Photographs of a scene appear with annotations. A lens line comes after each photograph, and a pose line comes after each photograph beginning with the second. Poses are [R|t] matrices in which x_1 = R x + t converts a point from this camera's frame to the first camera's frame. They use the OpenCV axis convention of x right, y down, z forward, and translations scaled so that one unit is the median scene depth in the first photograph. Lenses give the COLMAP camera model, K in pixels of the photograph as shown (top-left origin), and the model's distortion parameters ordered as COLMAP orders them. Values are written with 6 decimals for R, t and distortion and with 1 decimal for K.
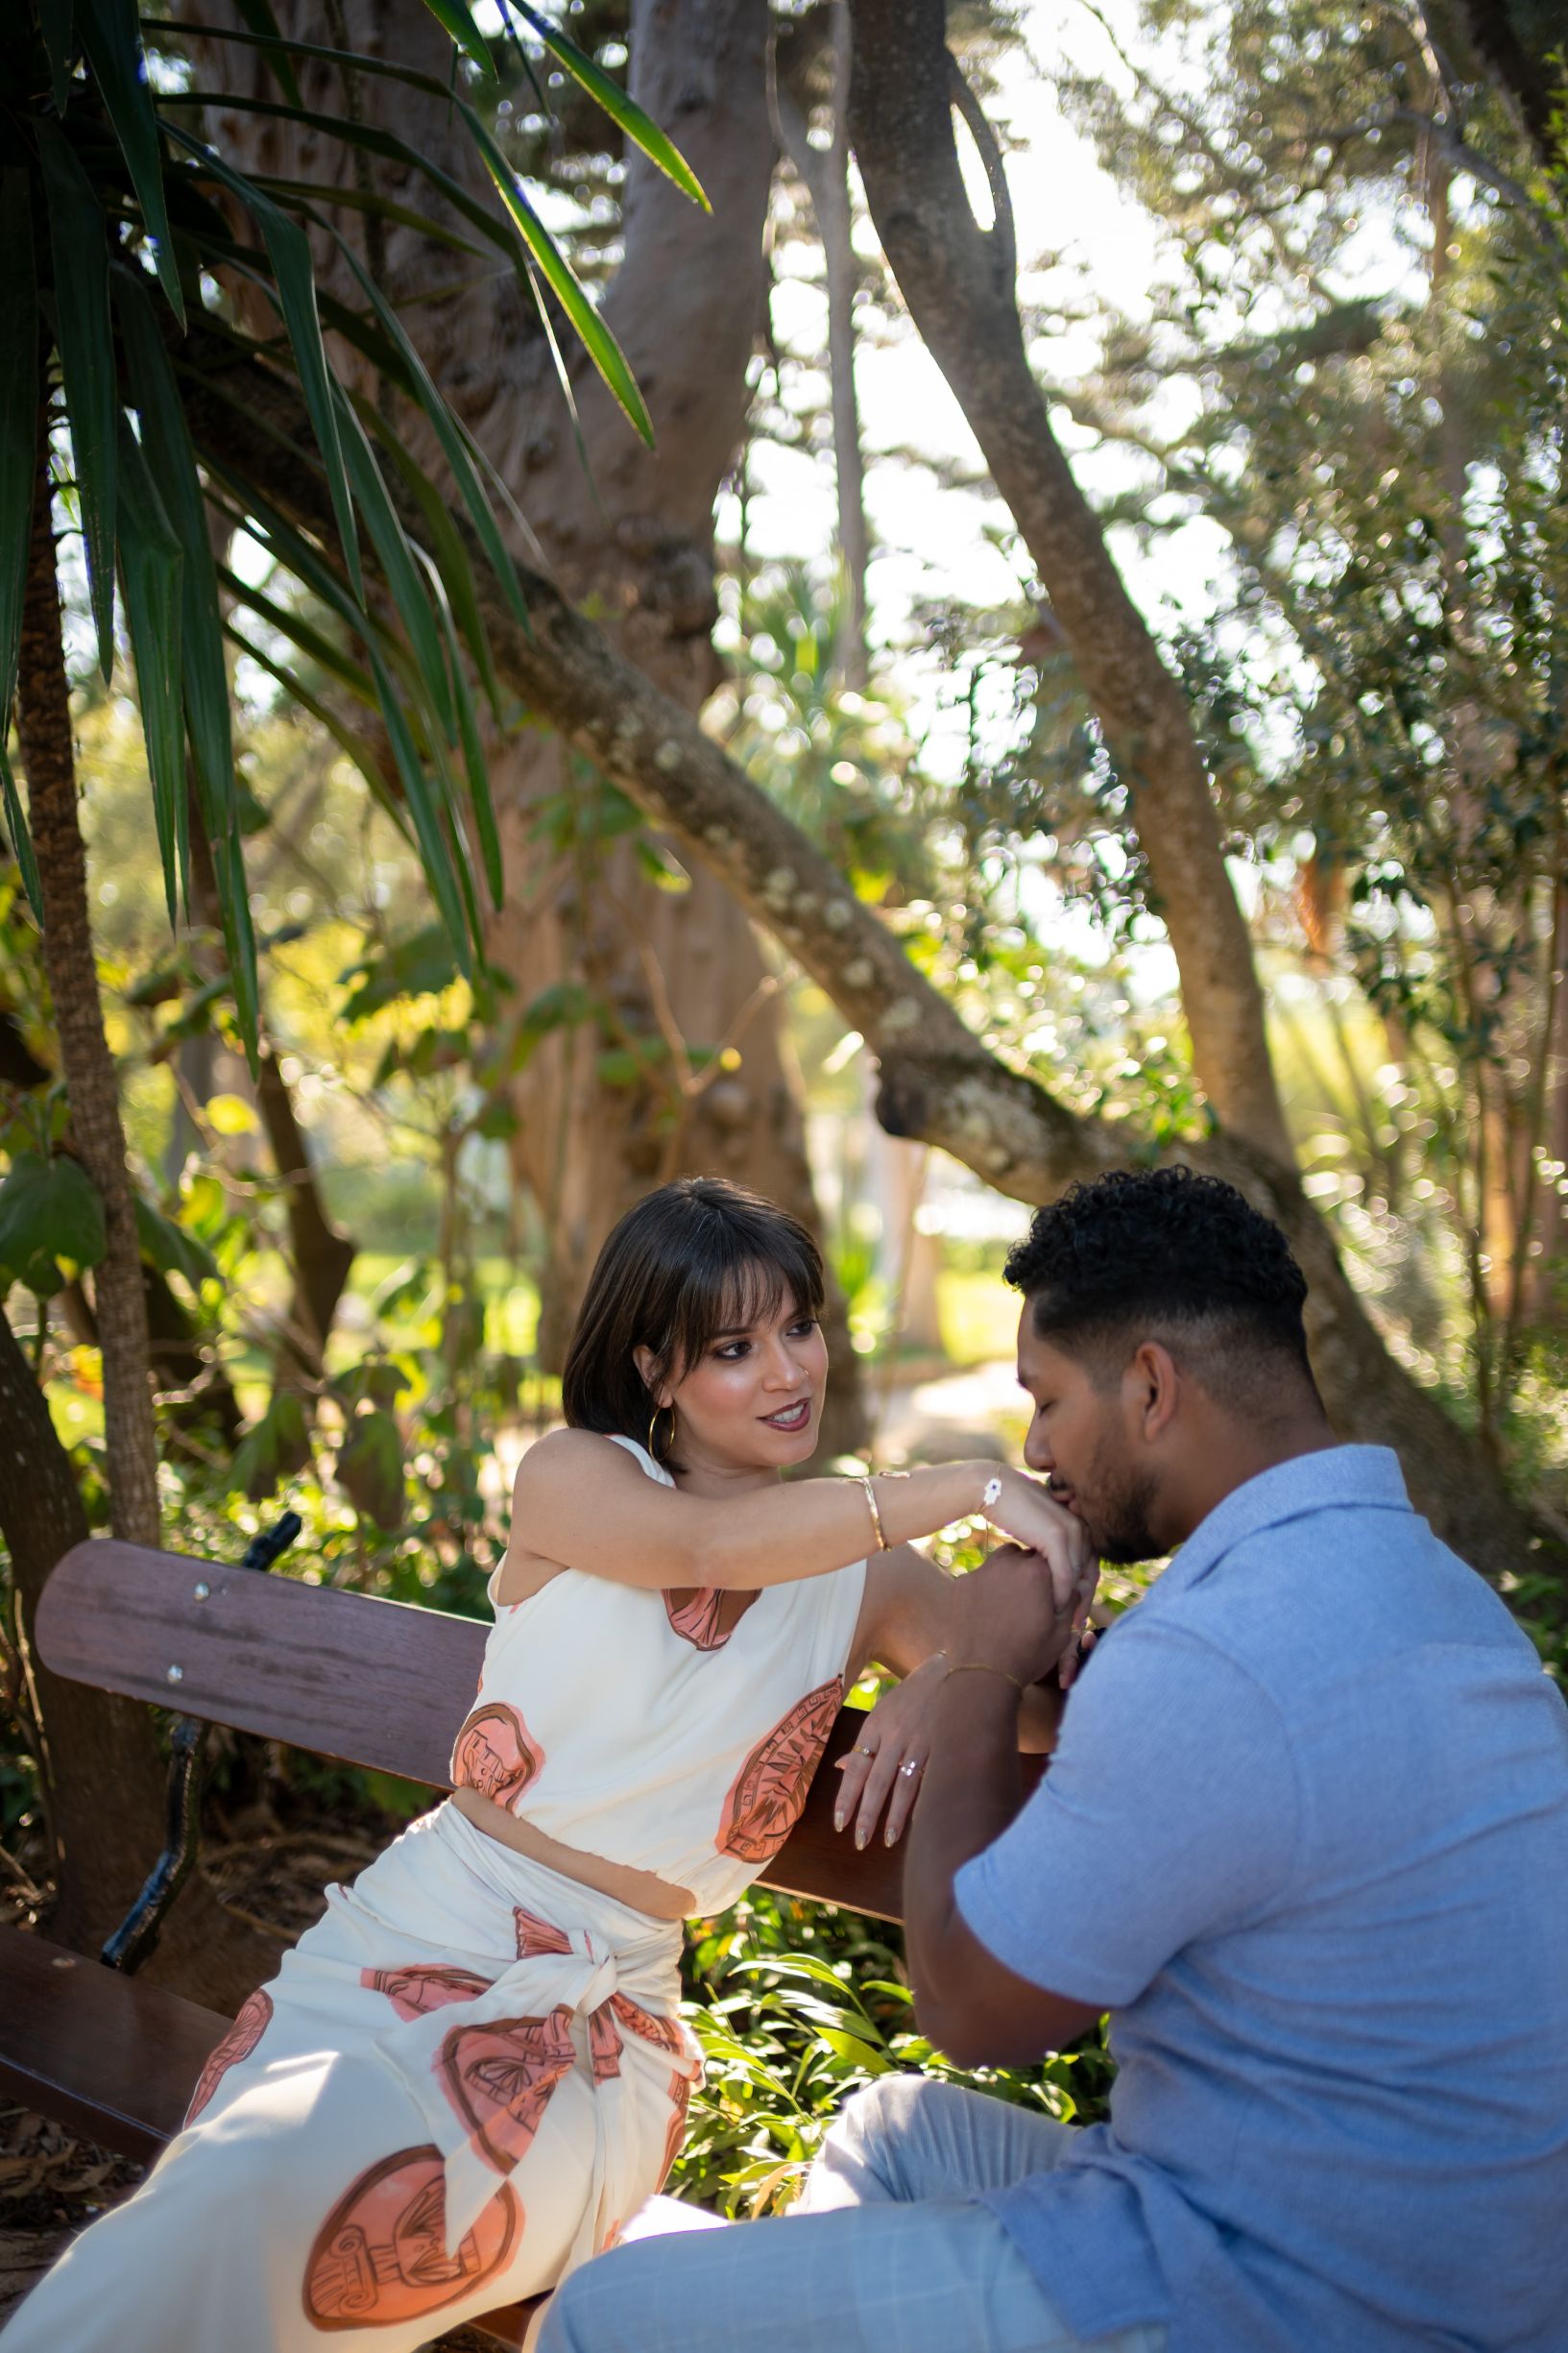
lens RADIAL K [[2312.8, 0, 784.0], [0, 2312.8, 1176.5], [0, 0, 1]] dist [-0.000566, 0.004728]
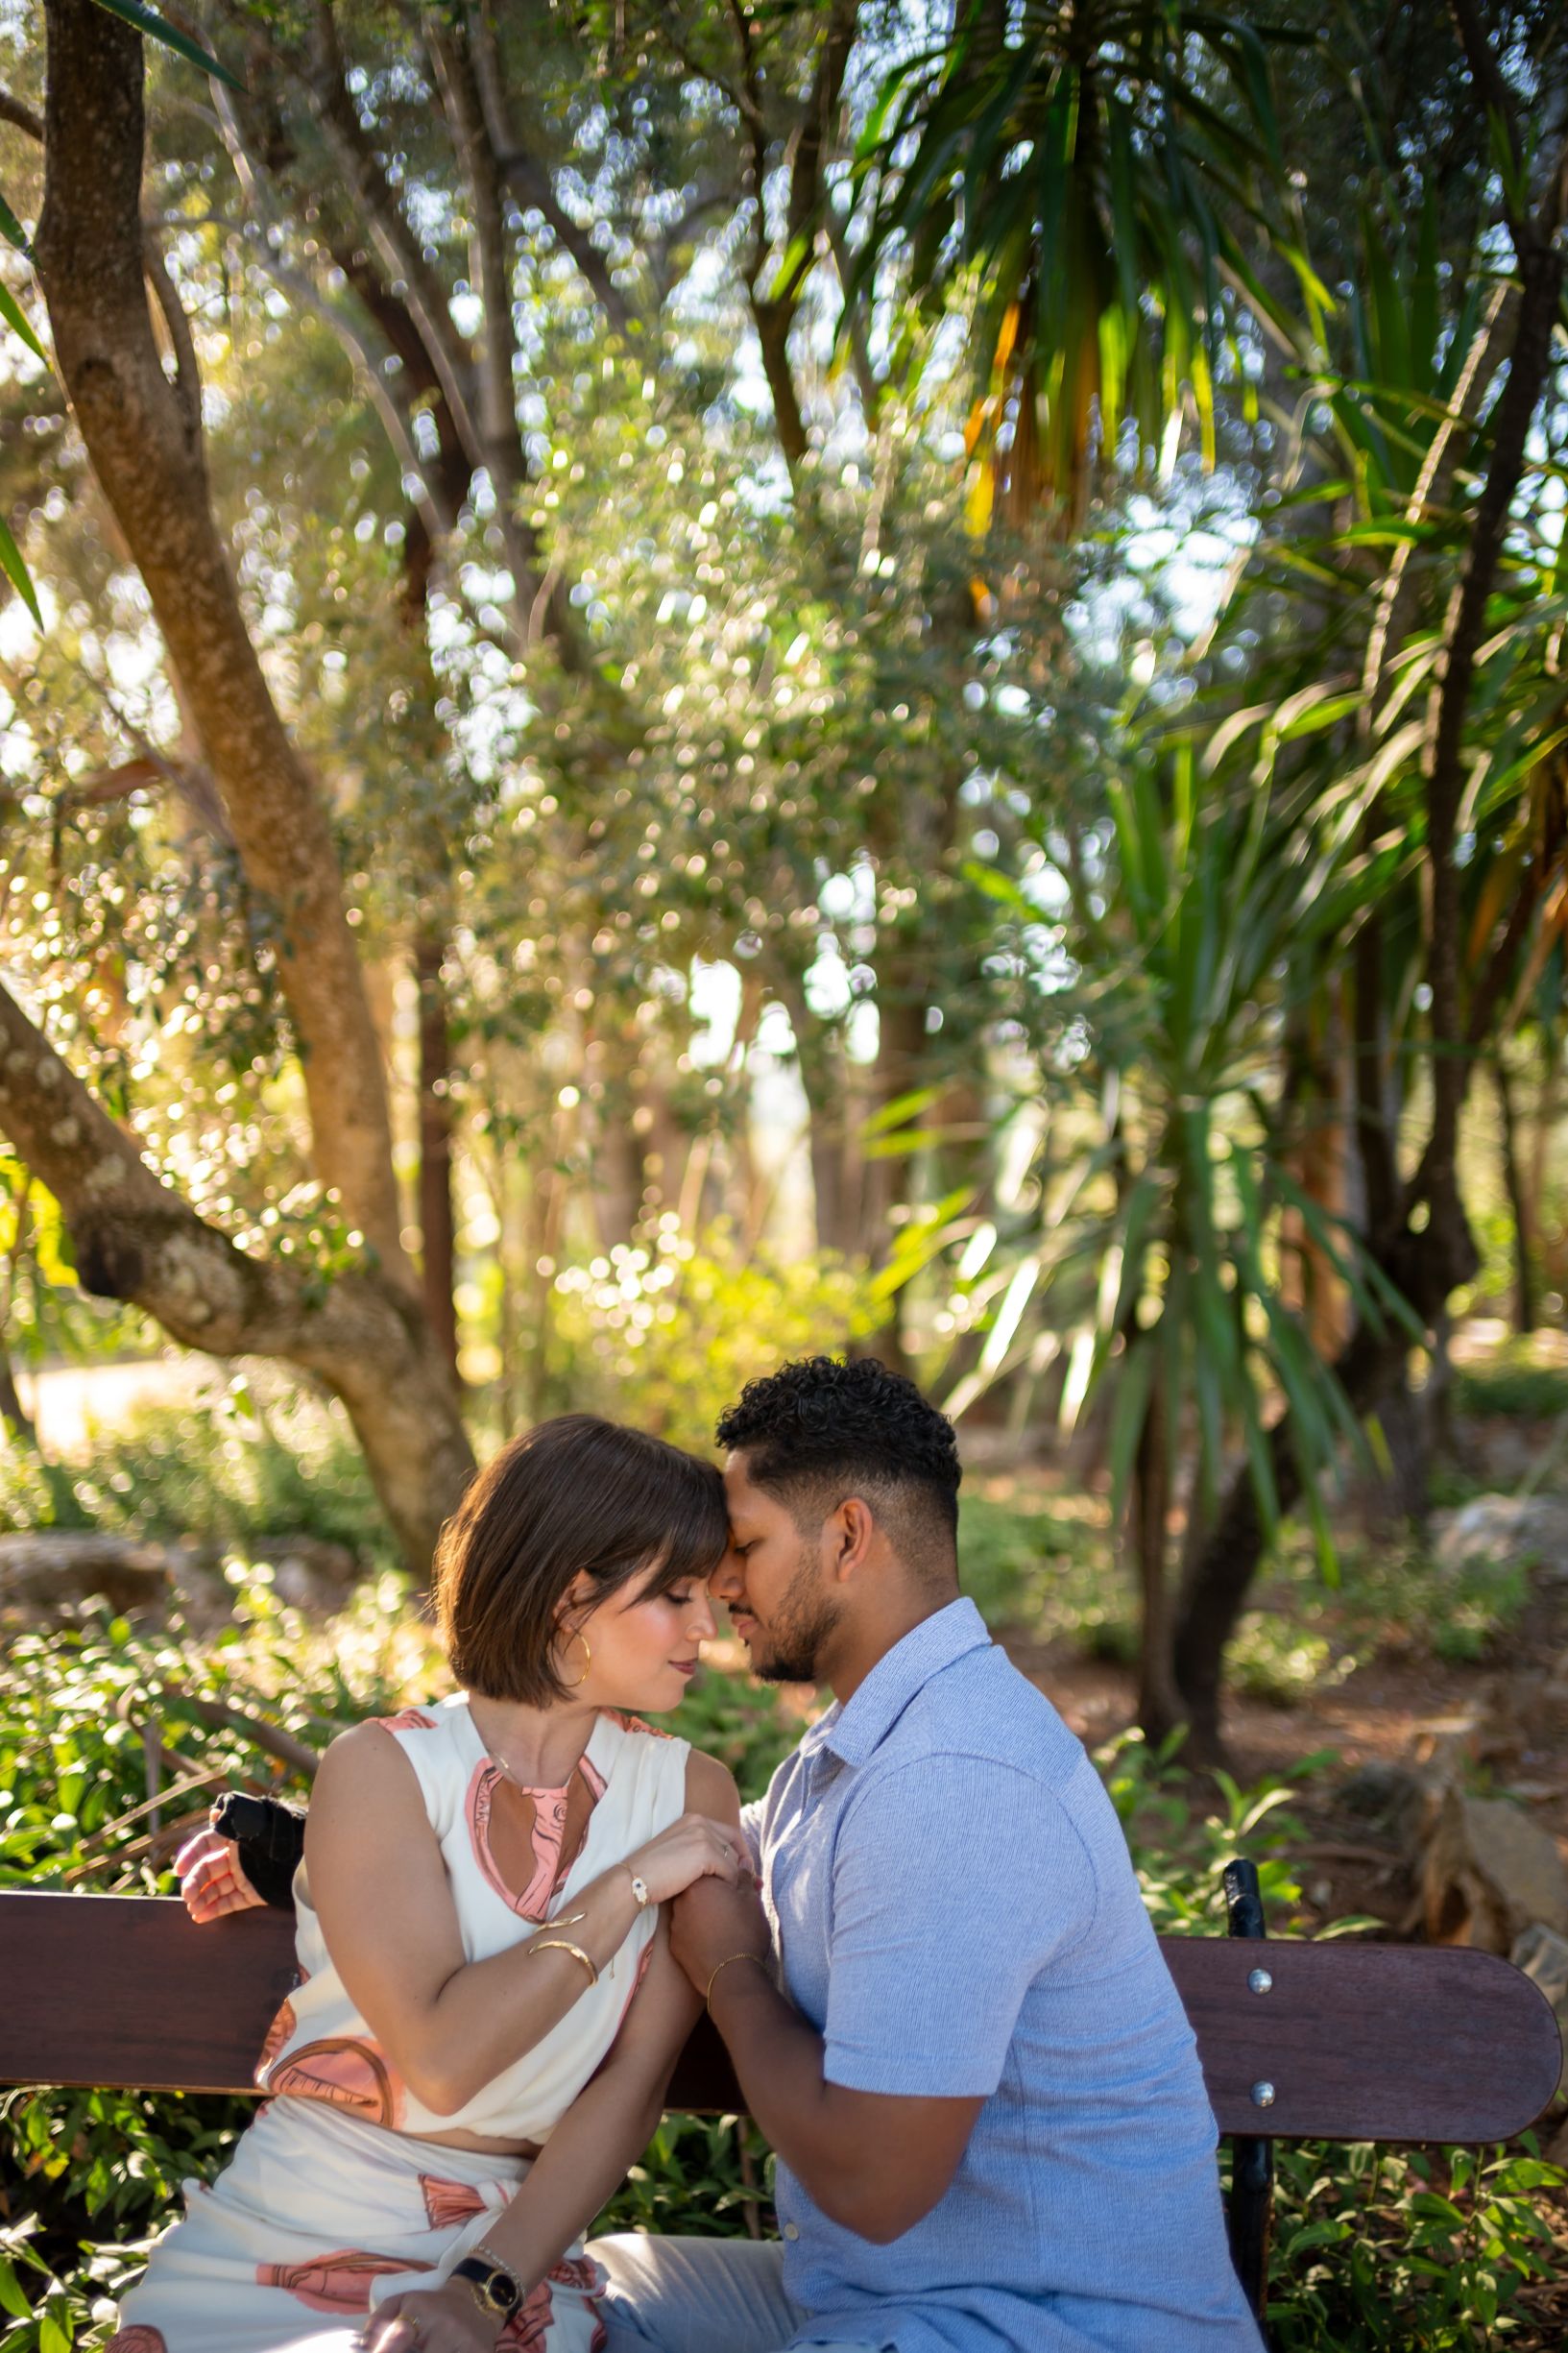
lens RADIAL K [[2312.8, 0, 784.0], [0, 2312.8, 1176.5], [0, 0, 1]] dist [-0.000566, 0.004728]
pose [[0.823228, -0.047892, 0.565687, -0.265028], [0.066302, 0.997727, -0.012017, -0.038299], [-0.563826, 0.047399, 0.824532, 0.043329]]
